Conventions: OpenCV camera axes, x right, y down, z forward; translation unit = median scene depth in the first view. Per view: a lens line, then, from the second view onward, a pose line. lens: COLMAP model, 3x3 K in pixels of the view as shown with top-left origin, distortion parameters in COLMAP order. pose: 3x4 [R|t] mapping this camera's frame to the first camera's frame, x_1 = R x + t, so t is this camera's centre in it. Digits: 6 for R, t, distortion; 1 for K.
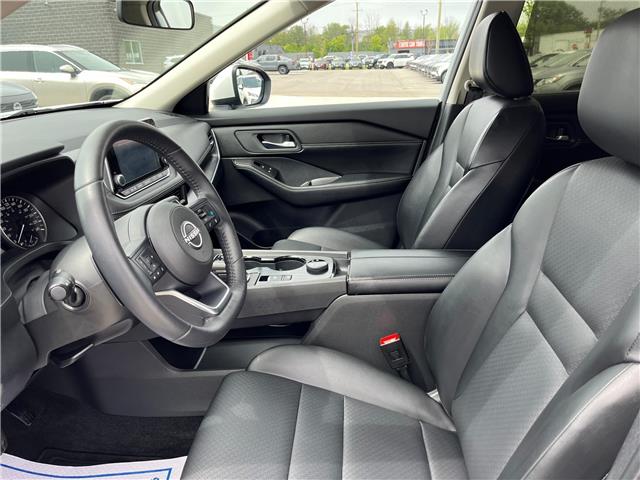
lens RADIAL K [[481.8, 0, 320.0], [0, 481.8, 240.0], [0, 0, 1]] dist [0.075780, -0.114587]
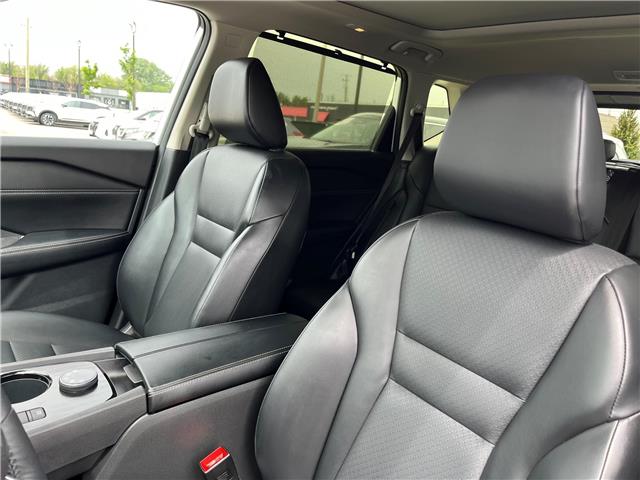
lens RADIAL K [[481.8, 0, 320.0], [0, 481.8, 240.0], [0, 0, 1]] dist [0.075780, -0.114587]
pose [[0.724164, -0.048566, 0.687915, -0.143947], [0.115185, 0.992023, -0.051218, -0.041935], [-0.679940, 0.116328, 0.723982, 0.202749]]
